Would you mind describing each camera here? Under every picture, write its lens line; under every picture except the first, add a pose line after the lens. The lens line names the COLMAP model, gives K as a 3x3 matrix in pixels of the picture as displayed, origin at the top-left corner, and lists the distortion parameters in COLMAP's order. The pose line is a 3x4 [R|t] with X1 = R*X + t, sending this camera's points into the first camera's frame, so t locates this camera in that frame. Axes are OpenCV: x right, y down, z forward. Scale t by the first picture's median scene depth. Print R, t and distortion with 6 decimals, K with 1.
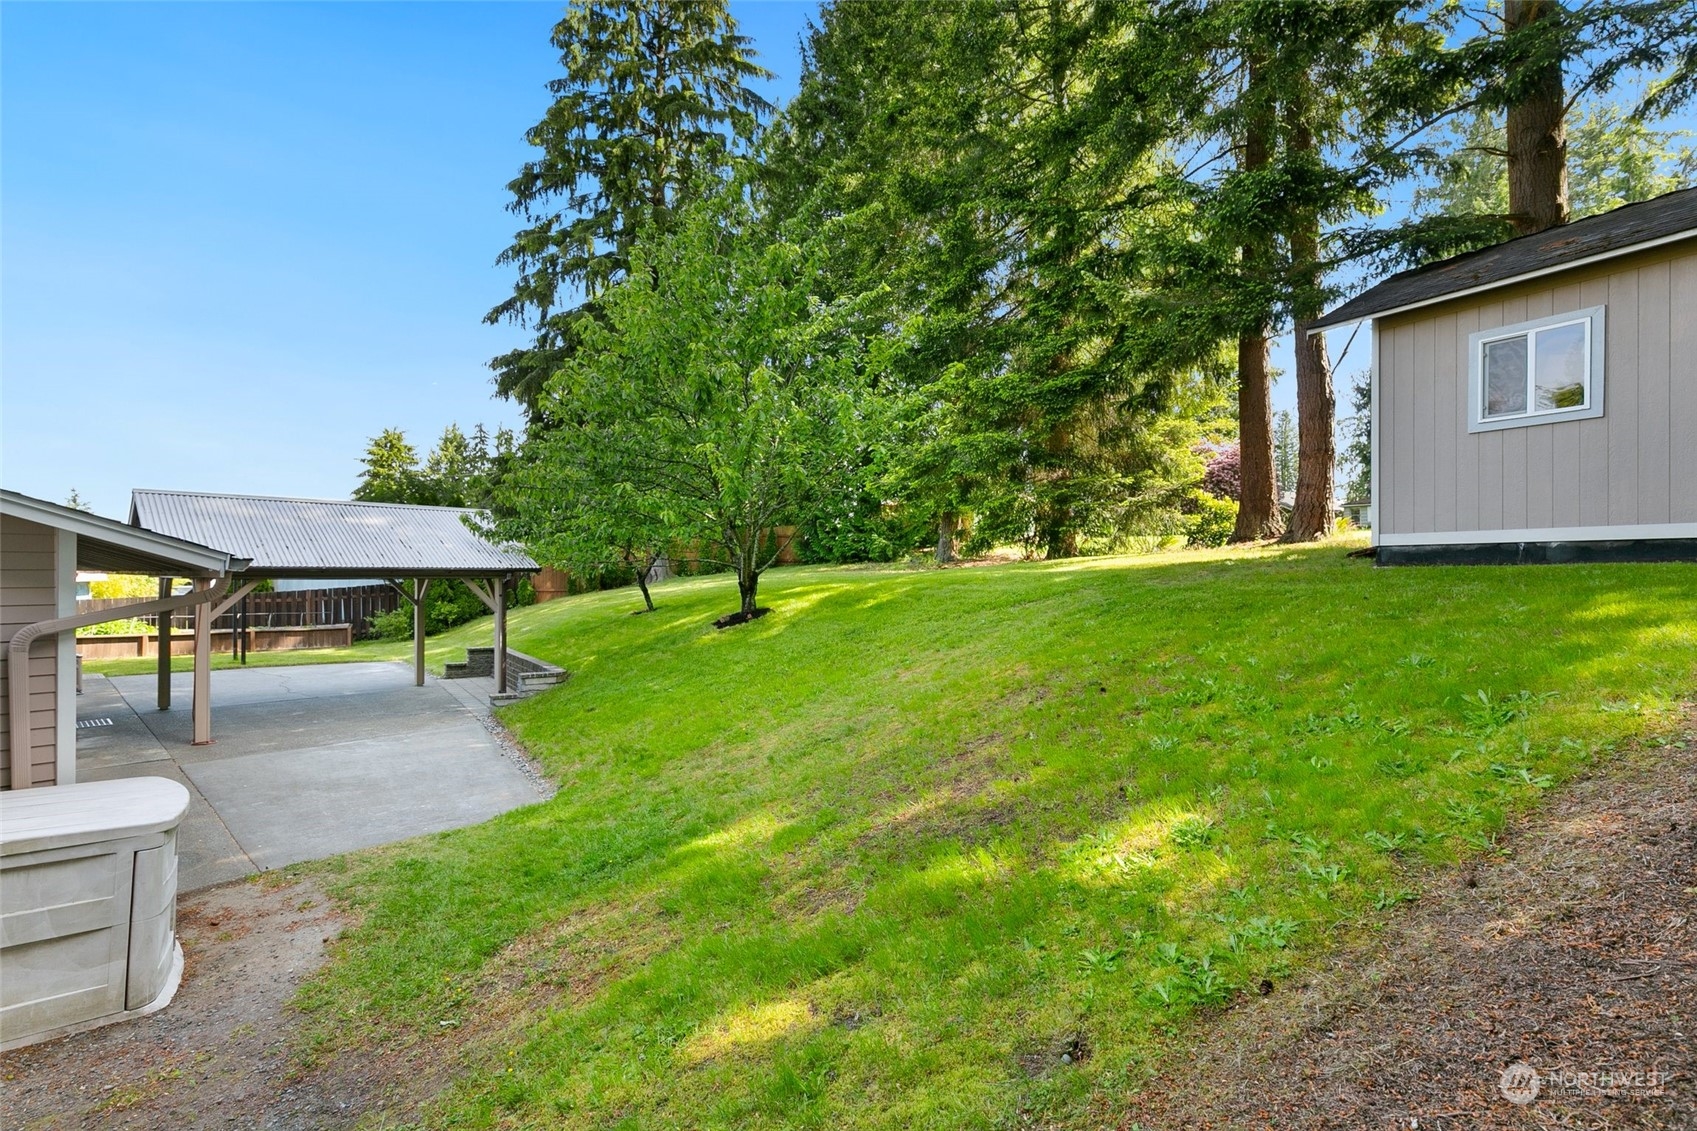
lens RADIAL K [[773.6, 0, 845.7], [0, 773.6, 568.4], [0, 0, 1]] dist [0.005066, -0.000384]
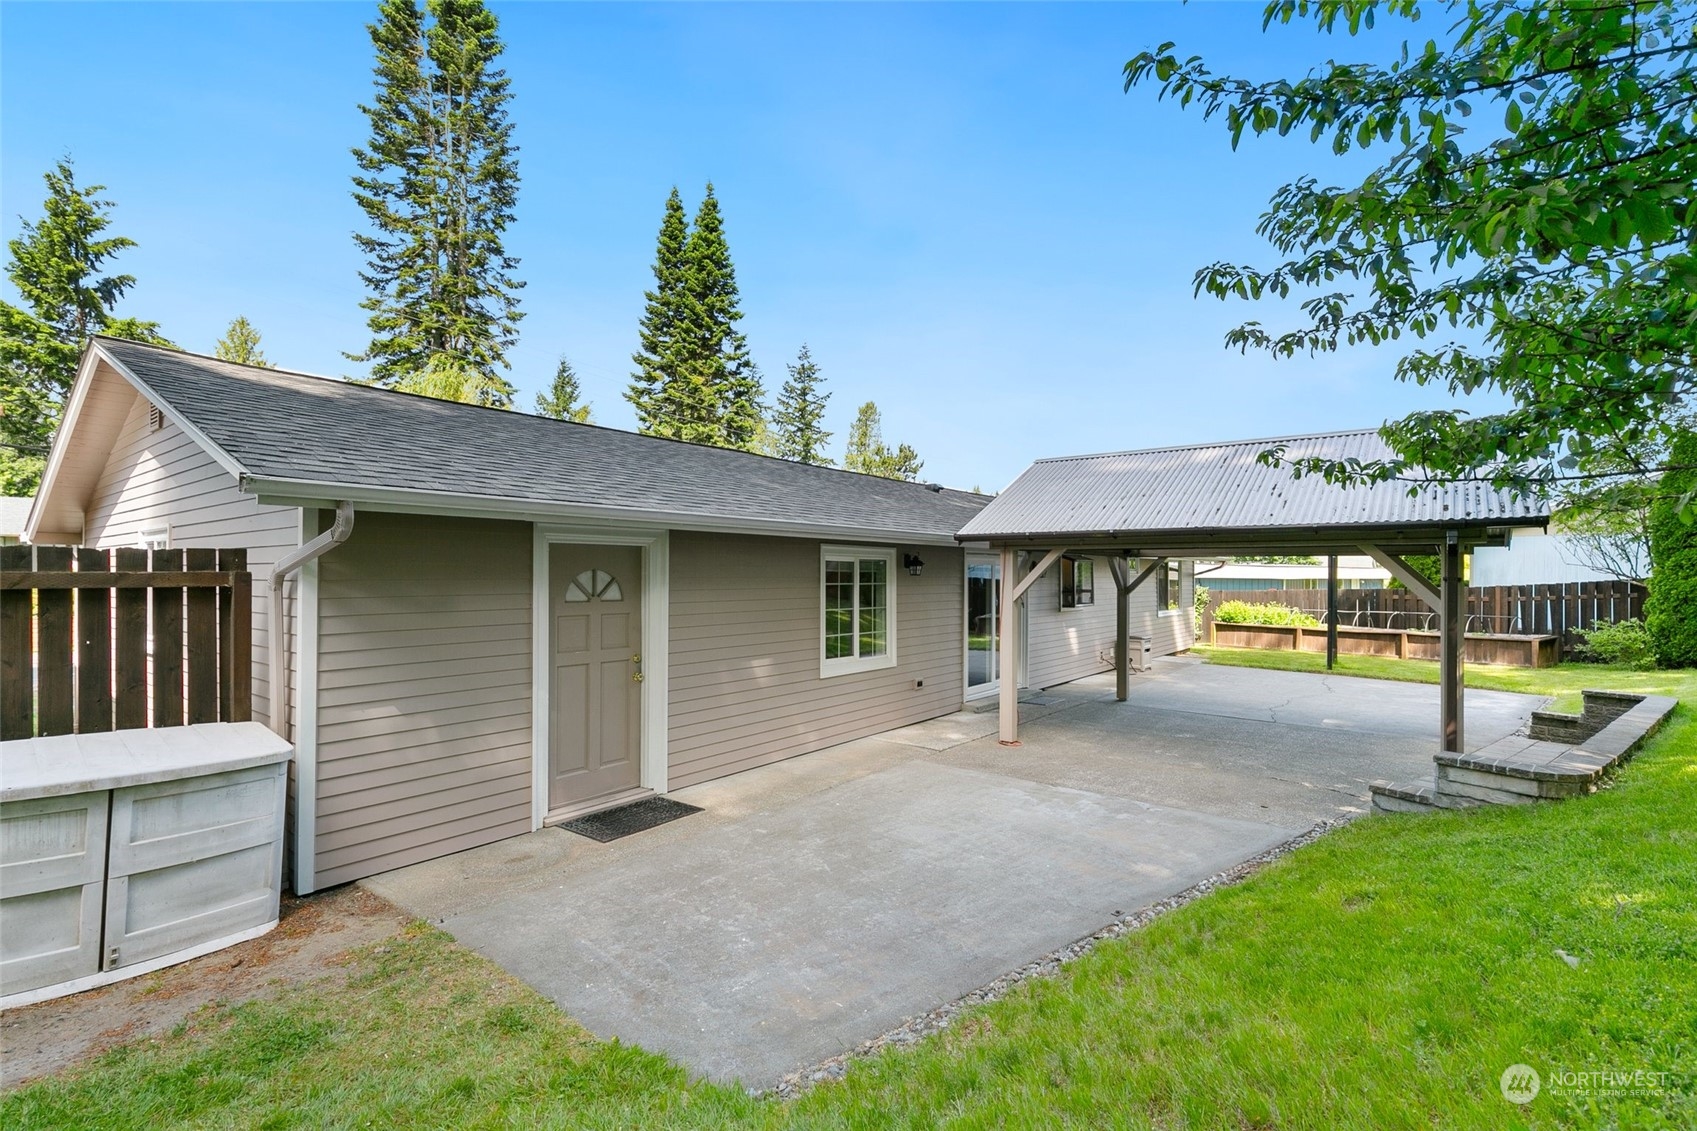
lens RADIAL K [[773.6, 0, 845.7], [0, 773.6, 568.4], [0, 0, 1]] dist [0.005066, -0.000384]
pose [[0.095646, -0.004409, -0.995406, -0.003485], [-0.002711, 0.999985, -0.004689, 0.023403], [0.995412, 0.003147, 0.095632, 0.442790]]
